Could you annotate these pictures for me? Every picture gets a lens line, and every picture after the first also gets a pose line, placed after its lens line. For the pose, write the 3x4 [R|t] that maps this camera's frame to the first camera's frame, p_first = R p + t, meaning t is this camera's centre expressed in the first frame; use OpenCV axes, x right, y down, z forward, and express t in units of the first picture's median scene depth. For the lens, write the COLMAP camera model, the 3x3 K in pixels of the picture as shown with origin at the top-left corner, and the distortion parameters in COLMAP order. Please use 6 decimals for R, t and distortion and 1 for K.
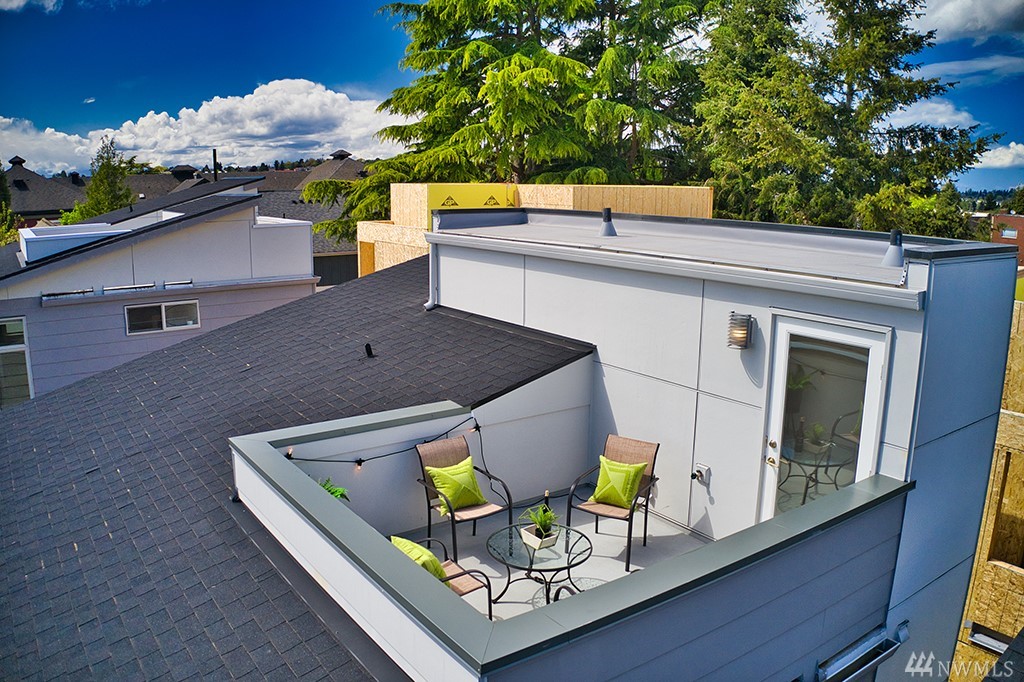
lens RADIAL K [[796.4, 0, 512.0], [0, 796.4, 341.0], [0, 0, 1]] dist [-0.171428, 0.000697]
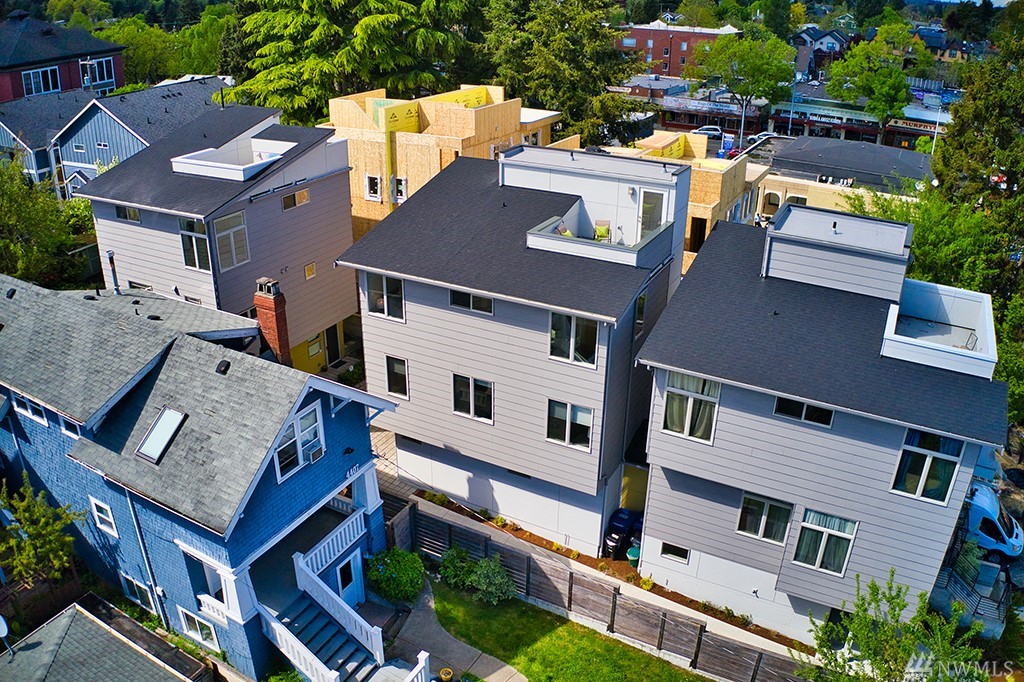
lens RADIAL K [[796.4, 0, 512.0], [0, 796.4, 341.0], [0, 0, 1]] dist [-0.171428, 0.000697]
pose [[0.897230, -0.178373, 0.403932, -1.964079], [0.079209, 0.964956, 0.250174, -0.318041], [-0.434401, -0.192468, 0.879916, -2.383024]]
